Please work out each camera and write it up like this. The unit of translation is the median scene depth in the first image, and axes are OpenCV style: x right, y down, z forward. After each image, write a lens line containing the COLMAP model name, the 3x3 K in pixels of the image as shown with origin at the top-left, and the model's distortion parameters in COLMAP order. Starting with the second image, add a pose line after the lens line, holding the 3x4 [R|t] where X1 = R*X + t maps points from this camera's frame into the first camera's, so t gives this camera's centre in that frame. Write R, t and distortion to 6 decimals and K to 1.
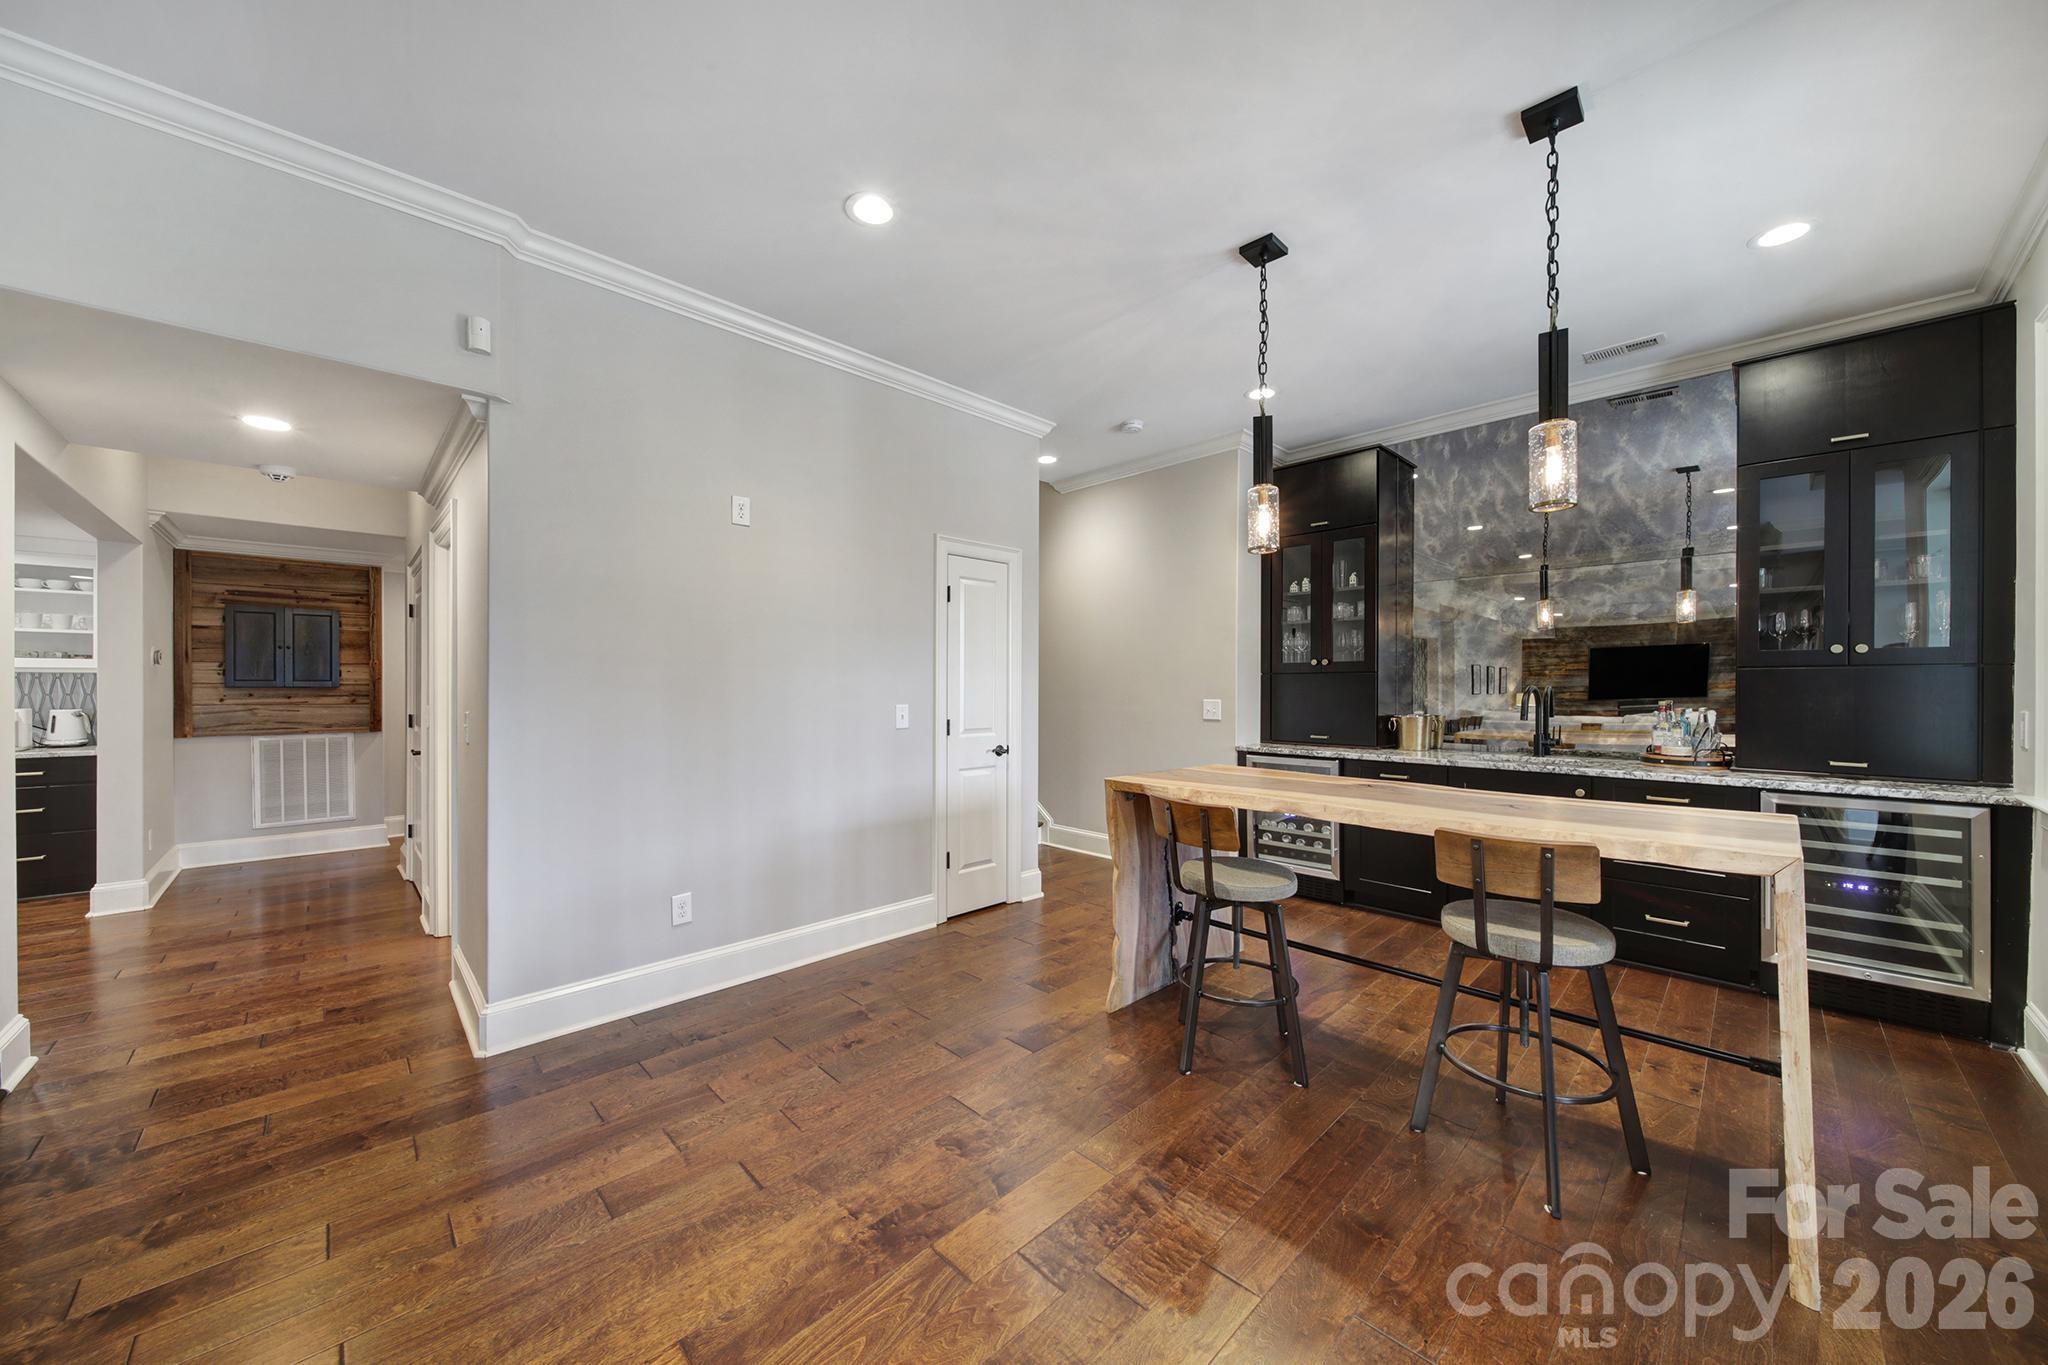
lens RADIAL K [[724.5, 0, 1023.4], [0, 724.5, 694.5], [0, 0, 1]] dist [-0.000912, -0.000587]
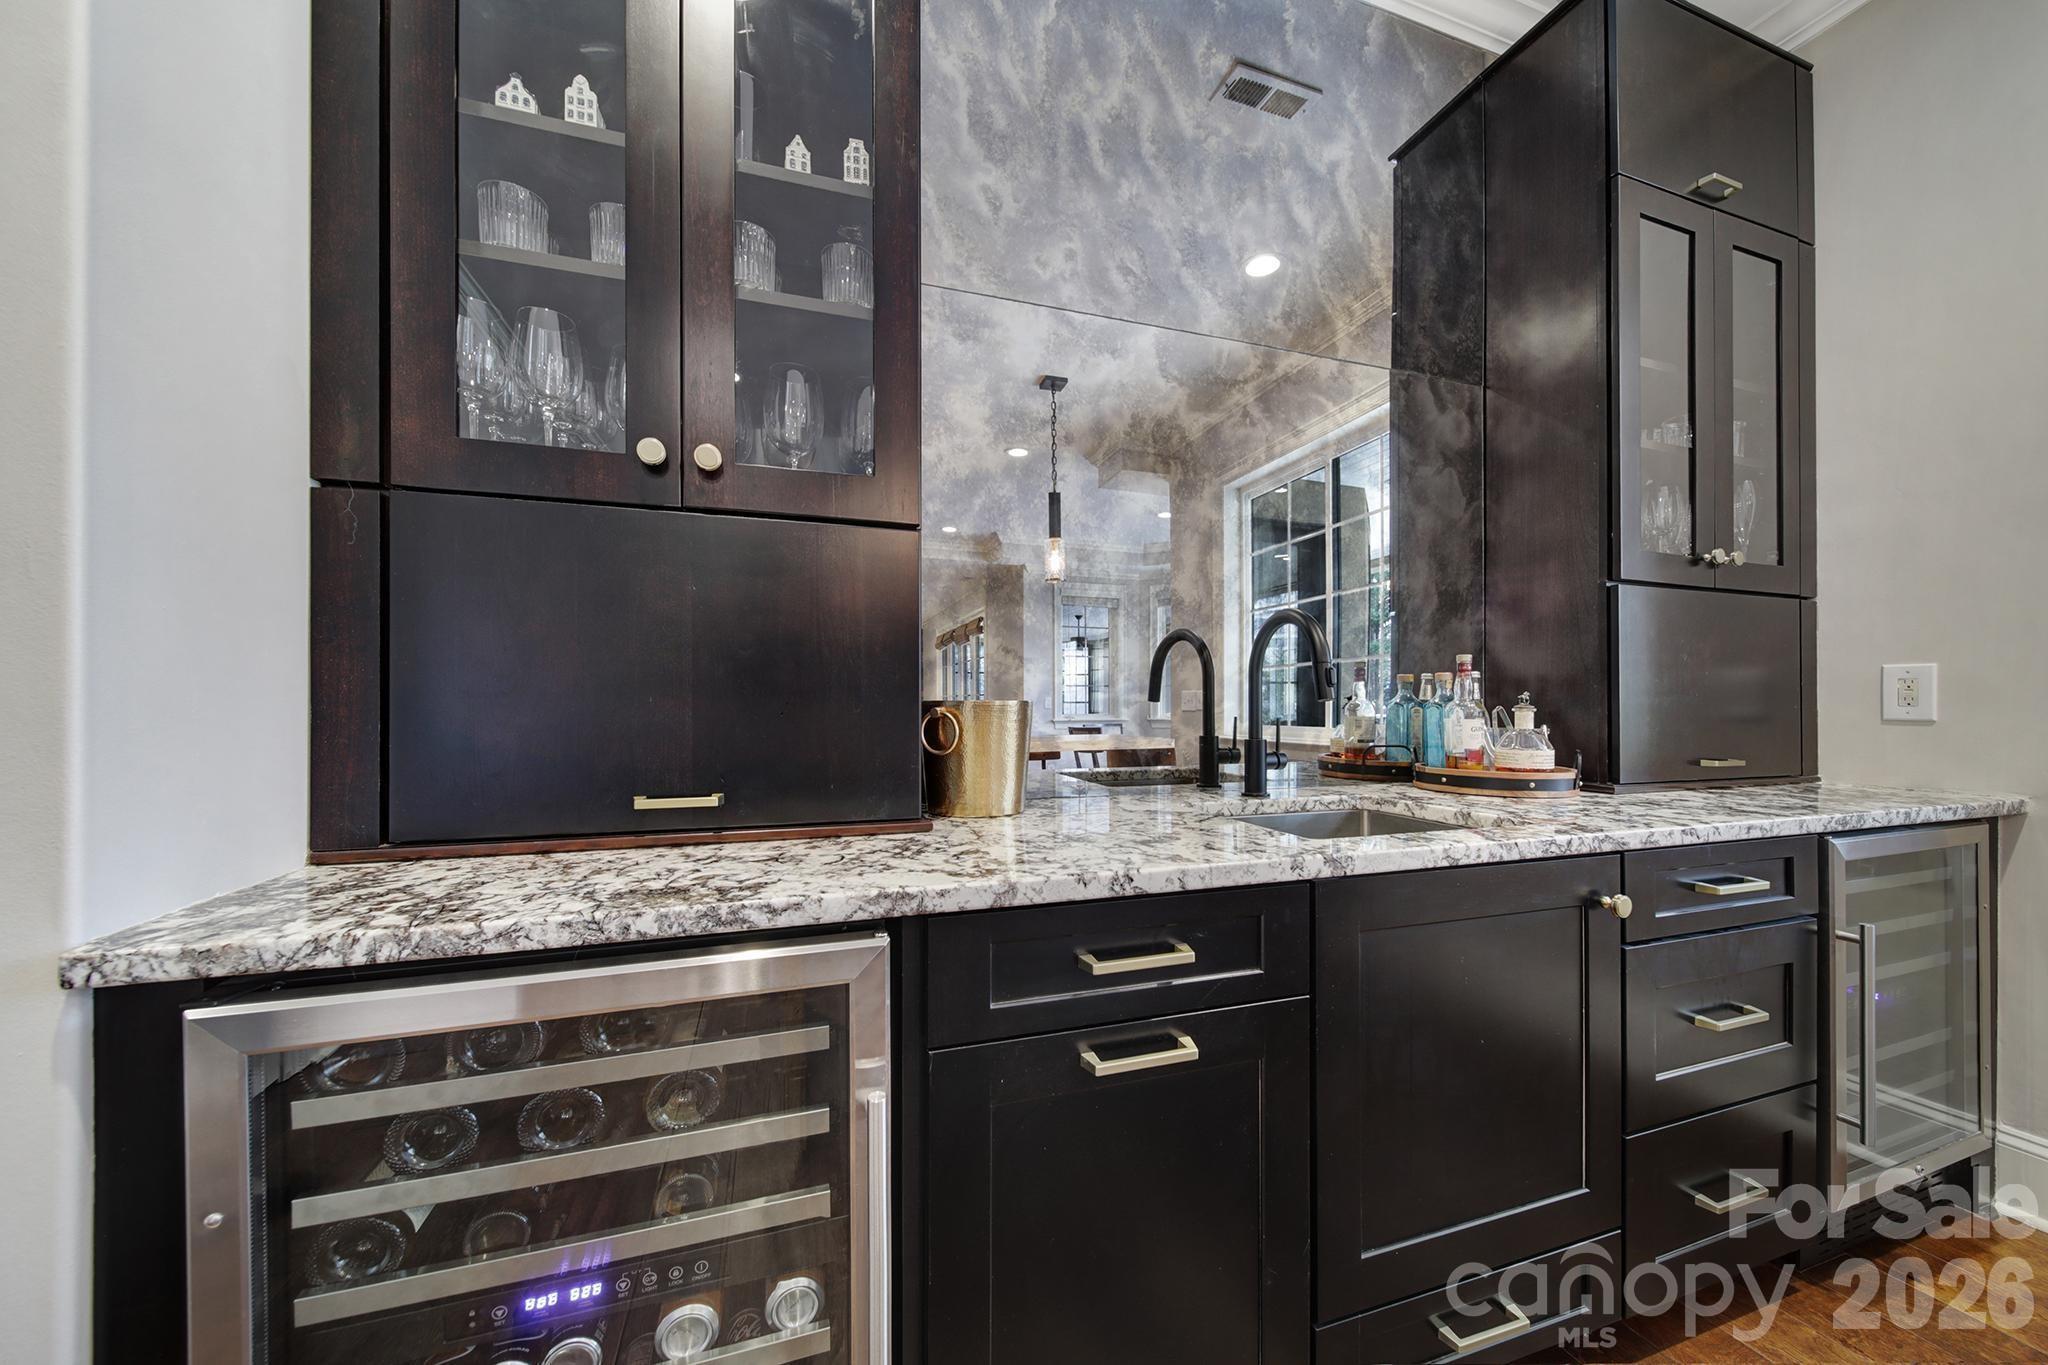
lens RADIAL K [[724.5, 0, 1027.9], [0, 724.5, 700.9], [0, 0, 1]] dist [-0.000912, -0.000587]
pose [[0.428932, -0.004383, 0.903326, 0.272917], [0.002416, 0.999990, 0.003705, 0.031132], [-0.903334, 0.000593, 0.428938, 0.858973]]
